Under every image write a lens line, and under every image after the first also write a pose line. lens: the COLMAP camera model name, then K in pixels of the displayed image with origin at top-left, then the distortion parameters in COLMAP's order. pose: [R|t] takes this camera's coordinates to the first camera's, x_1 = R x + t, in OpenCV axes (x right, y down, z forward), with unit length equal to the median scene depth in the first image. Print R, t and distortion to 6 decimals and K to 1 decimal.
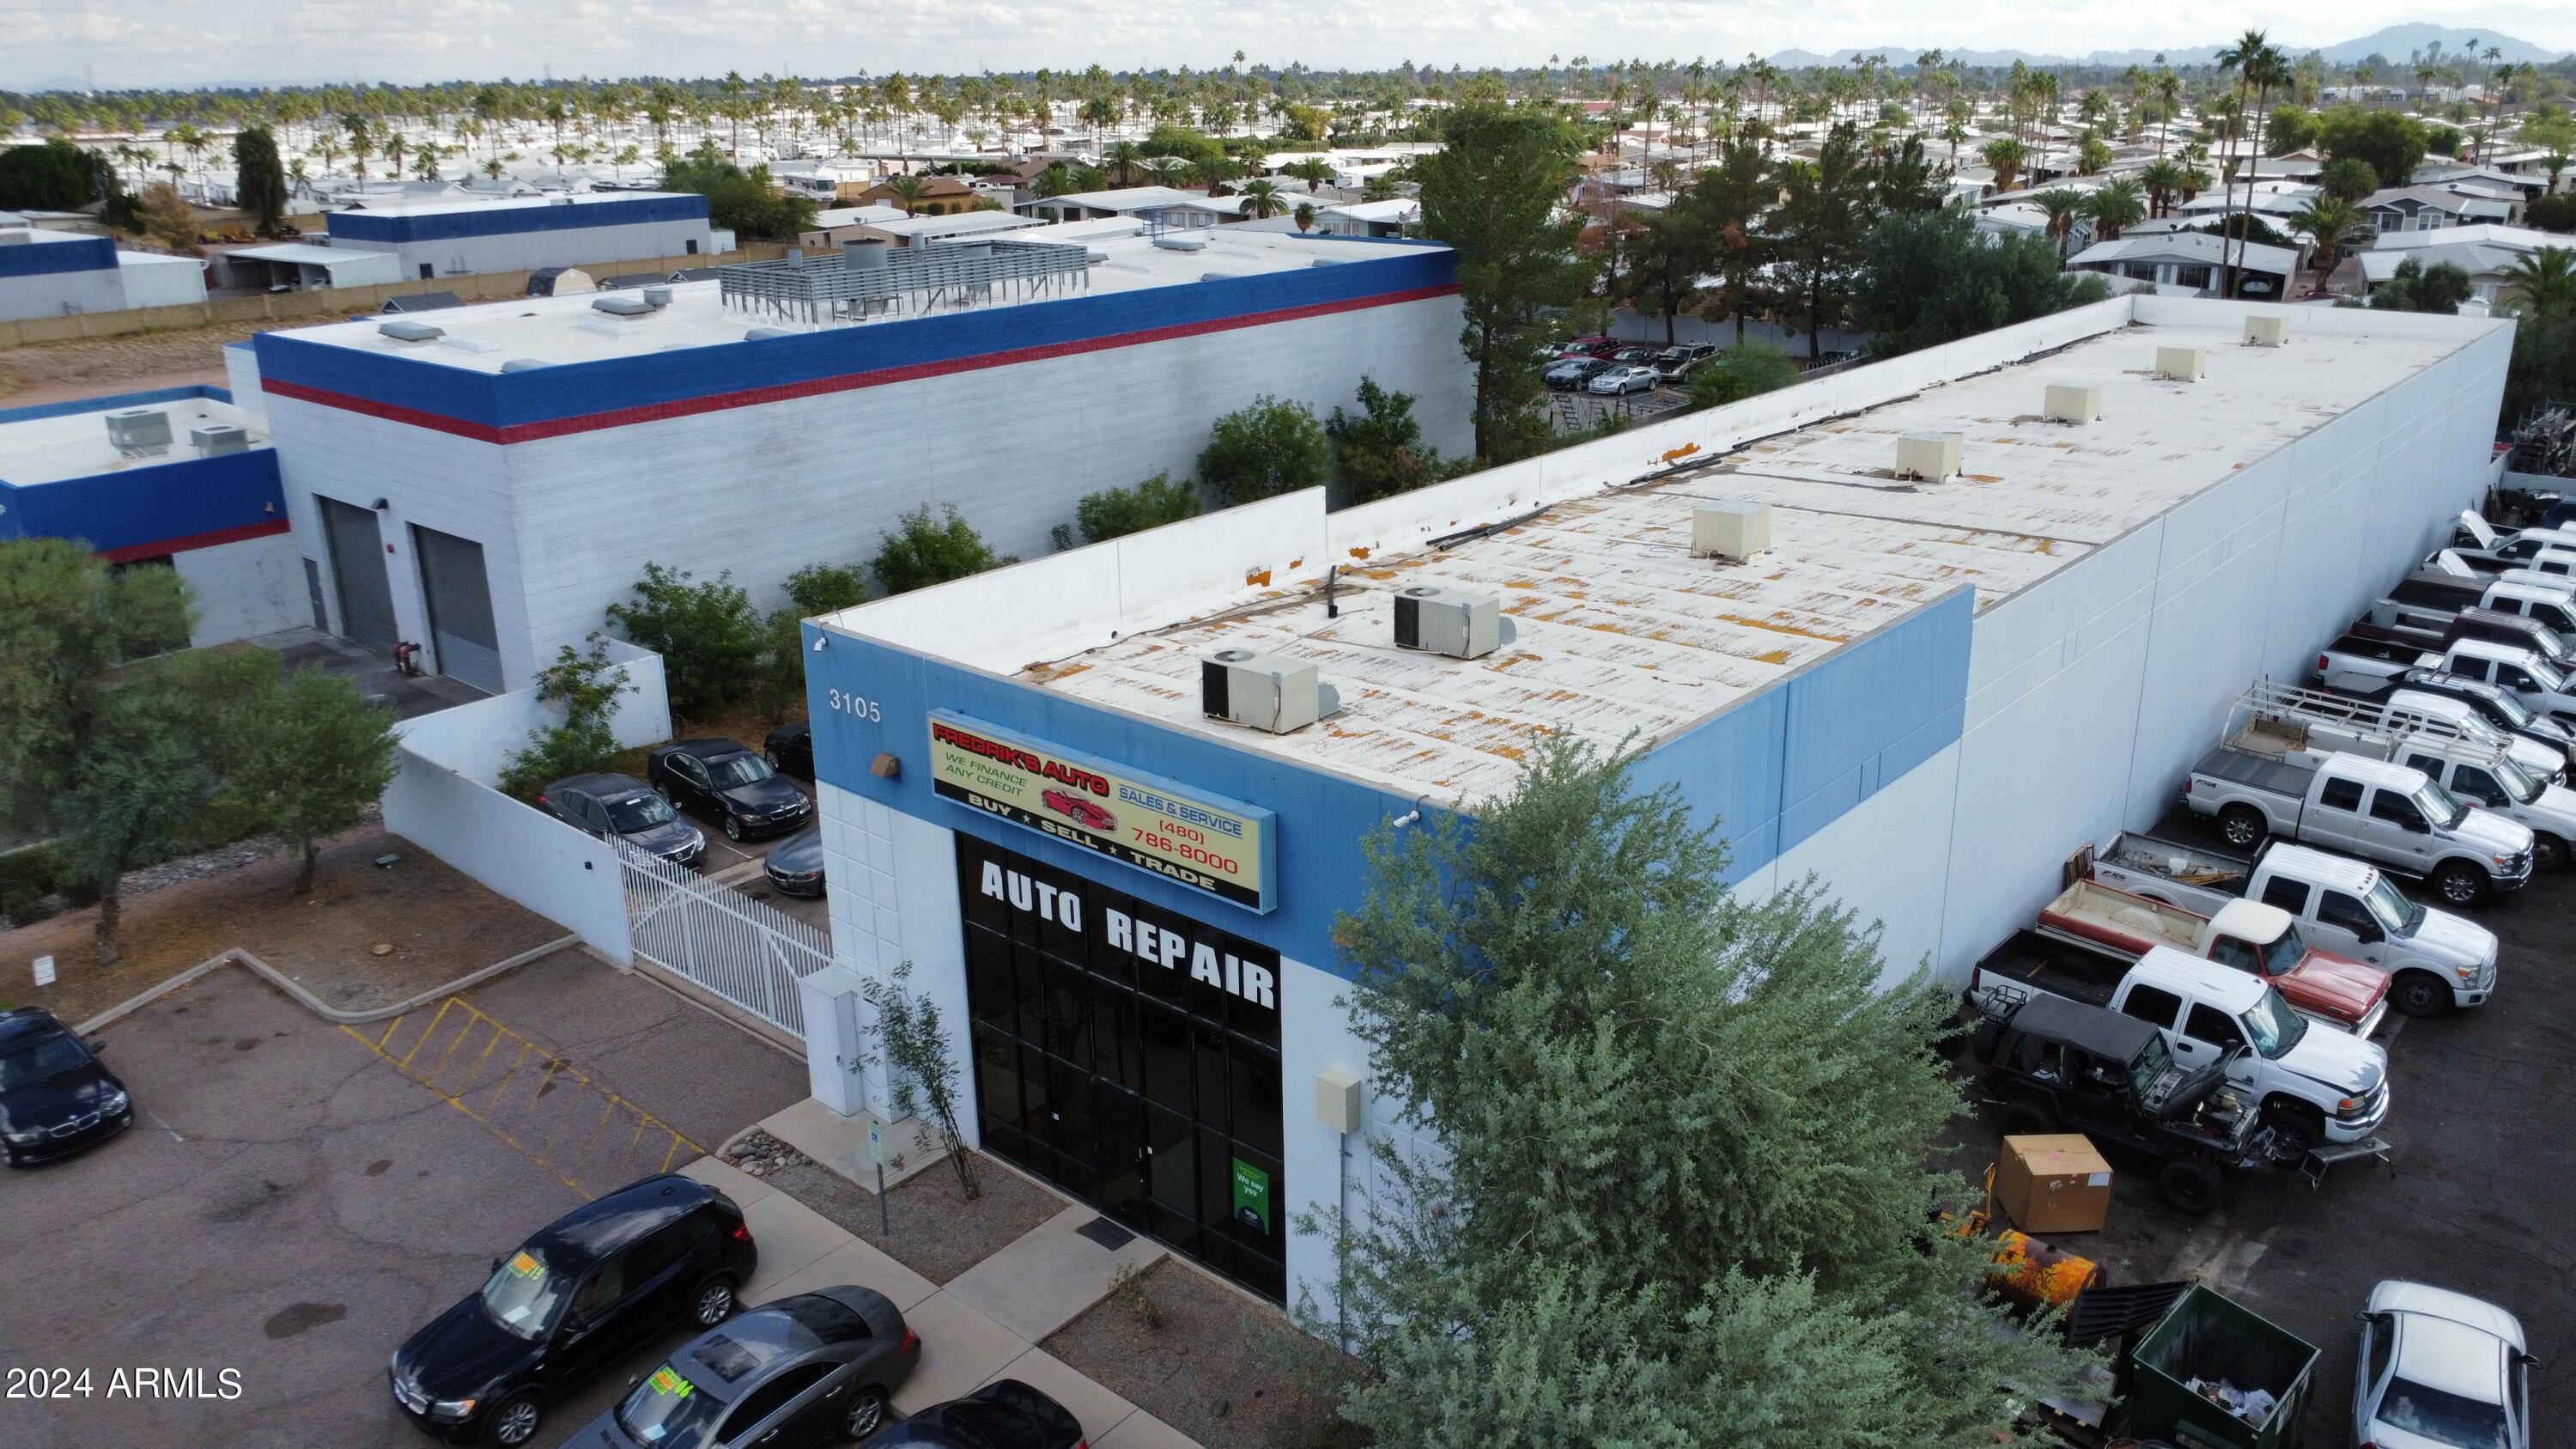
lens RADIAL K [[1864.8, 0, 1285.7], [0, 1864.8, 713.5], [0, 0, 1]] dist [-0.016655, -0.023968]
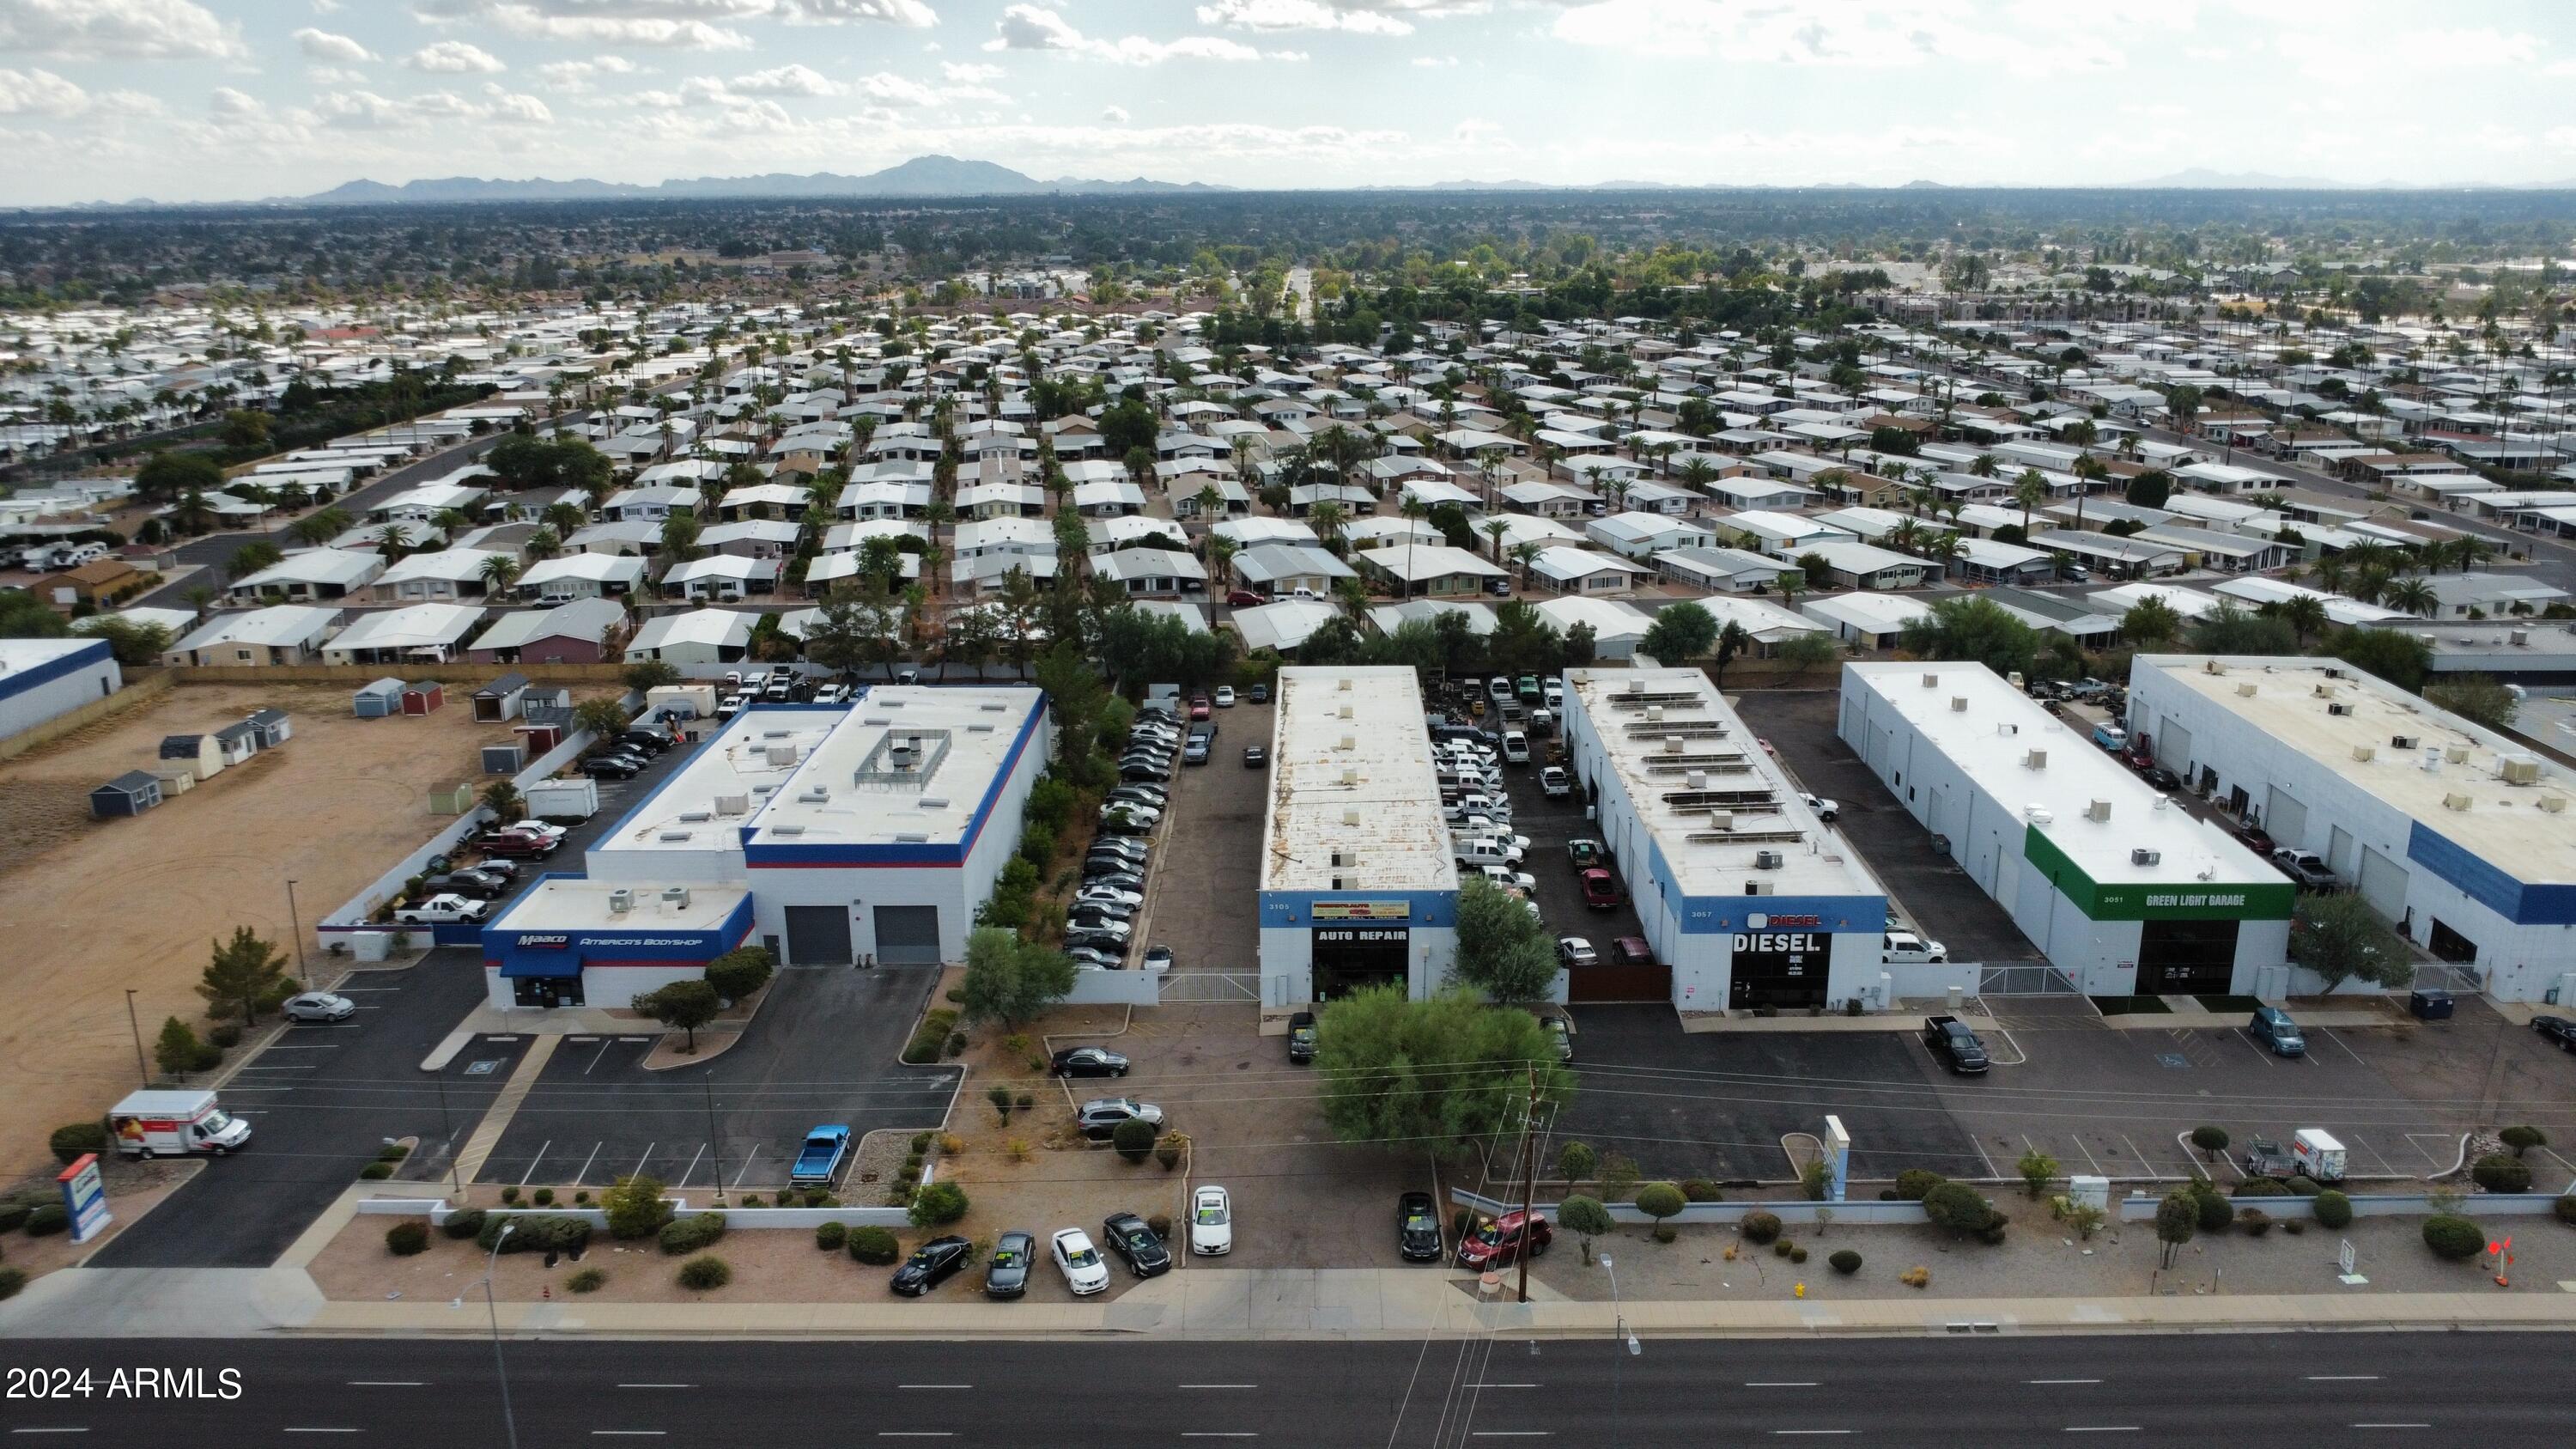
lens RADIAL K [[1864.8, 0, 1285.7], [0, 1864.8, 713.5], [0, 0, 1]] dist [-0.016655, -0.023968]
pose [[0.762999, -0.168999, 0.623917, -2.904591], [0.207653, 0.978141, 0.011004, -0.497650], [-0.612138, 0.121162, 0.781413, -2.500478]]
